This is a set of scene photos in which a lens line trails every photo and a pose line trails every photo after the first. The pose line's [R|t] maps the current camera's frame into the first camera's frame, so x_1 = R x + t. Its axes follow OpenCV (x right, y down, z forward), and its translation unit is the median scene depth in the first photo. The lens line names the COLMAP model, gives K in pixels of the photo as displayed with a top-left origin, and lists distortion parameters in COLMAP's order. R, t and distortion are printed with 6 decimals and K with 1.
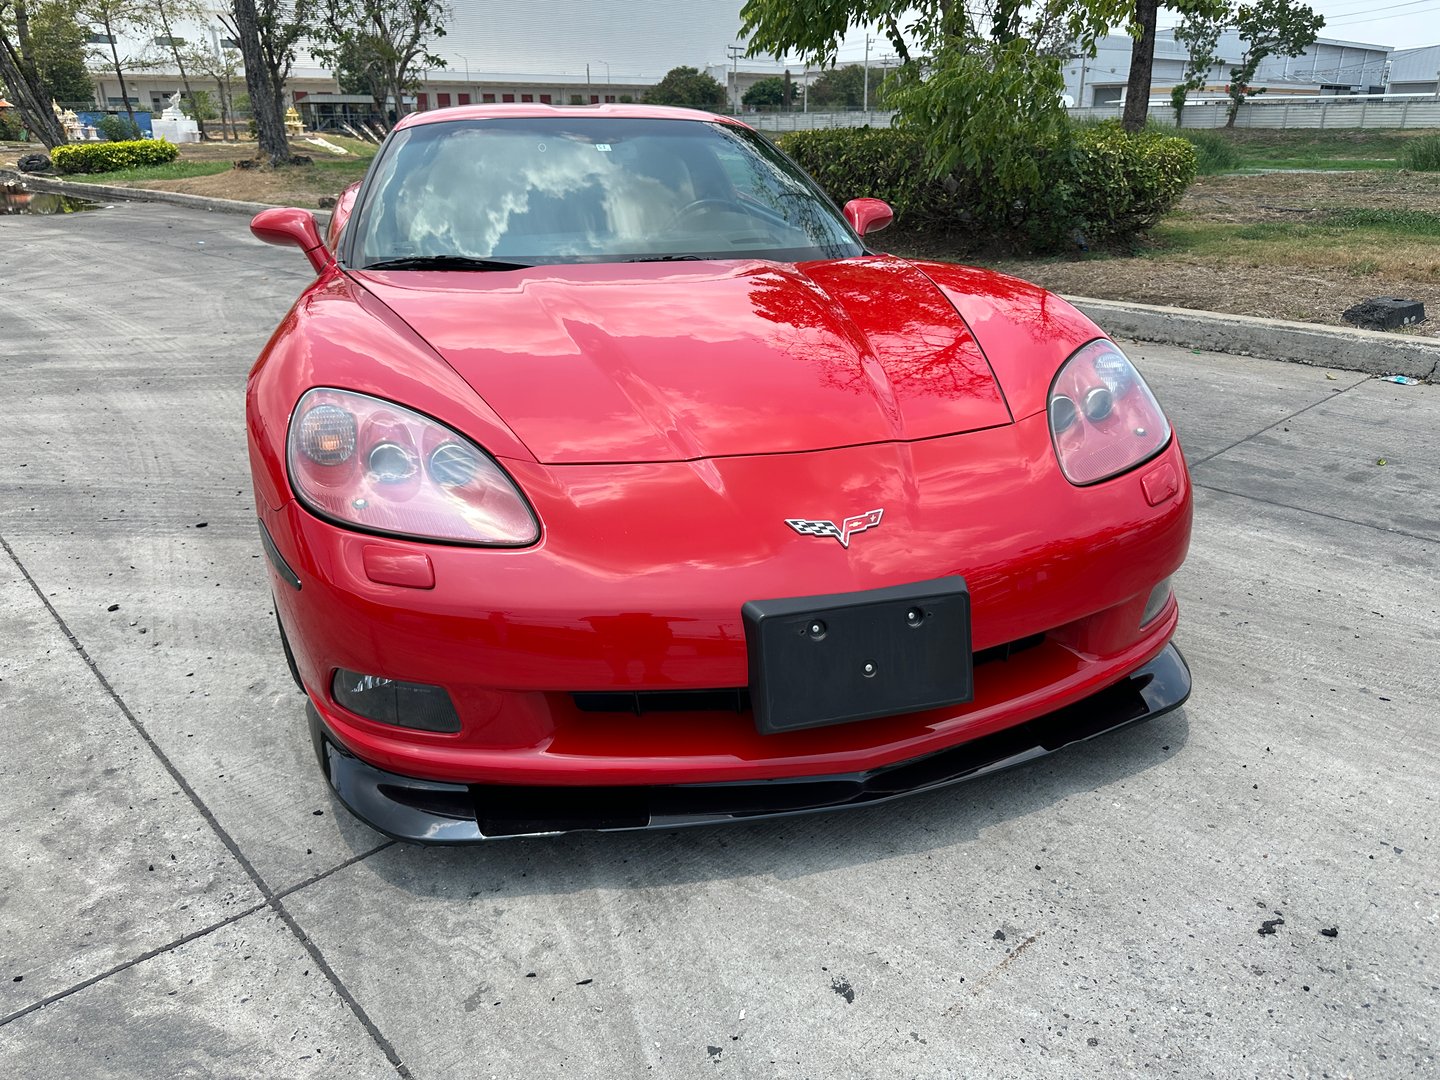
lens RADIAL K [[1004.7, 0, 723.5], [0, 1004.7, 534.4], [0, 0, 1]] dist [0.008874, -0.015231]
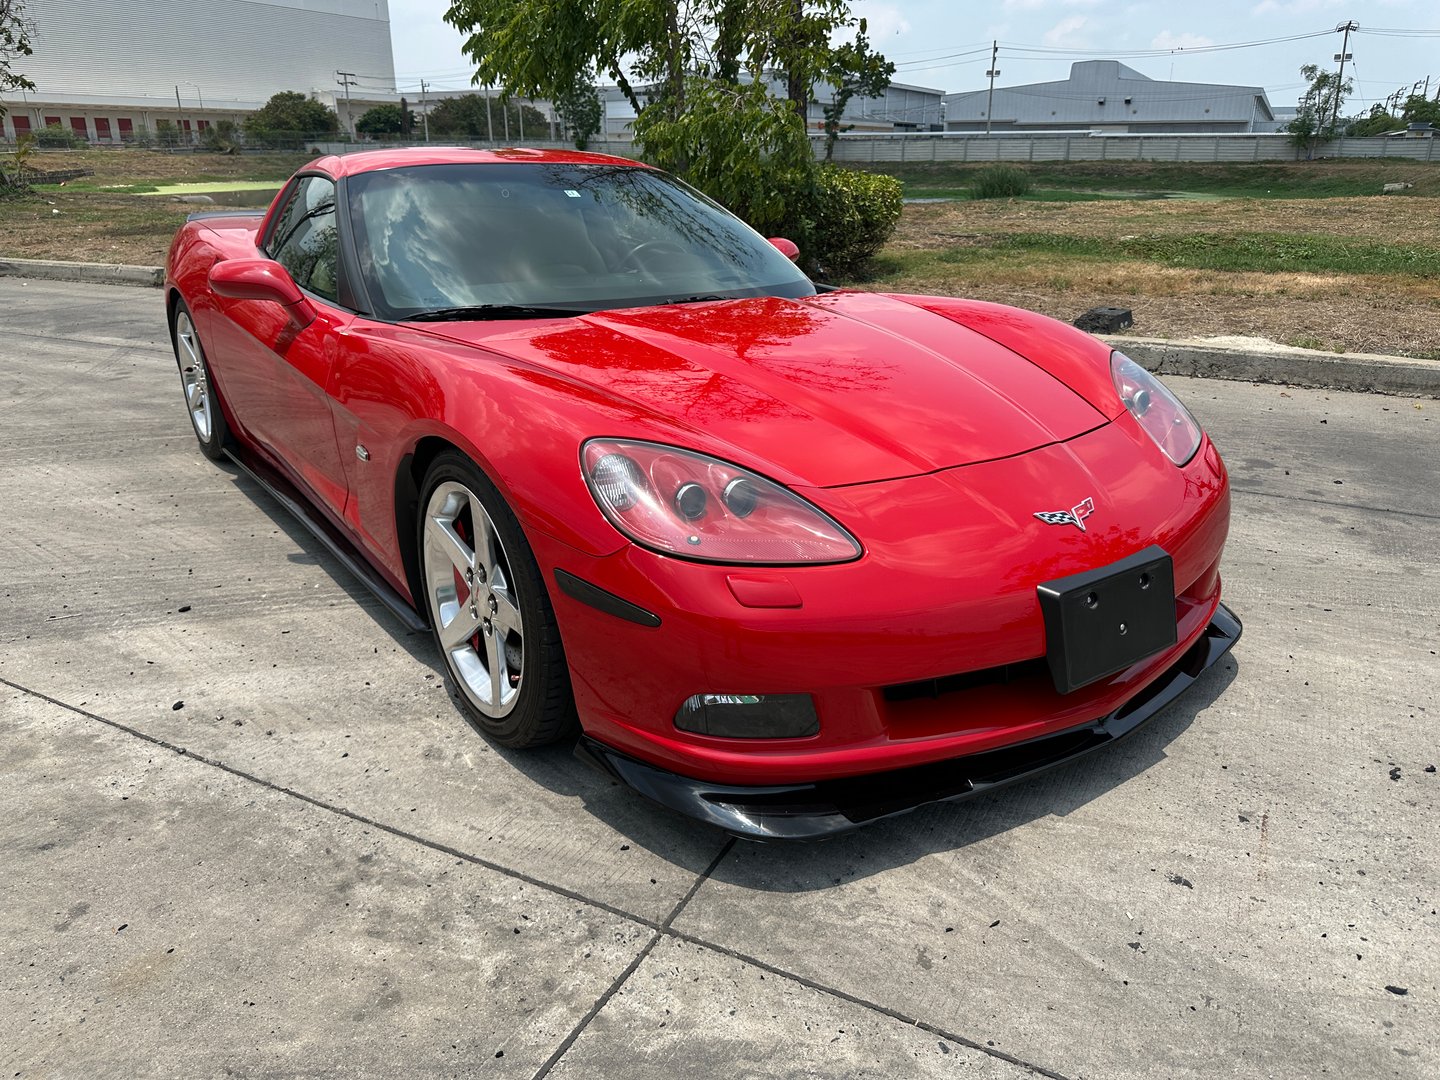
lens RADIAL K [[1004.7, 0, 715.4], [0, 1004.7, 537.2], [0, 0, 1]] dist [0.008874, -0.015231]
pose [[0.943851, -0.109960, 0.311536, -0.481707], [0.117230, 0.993094, -0.004646, -0.018755], [-0.308874, 0.040907, 0.950223, -0.012128]]
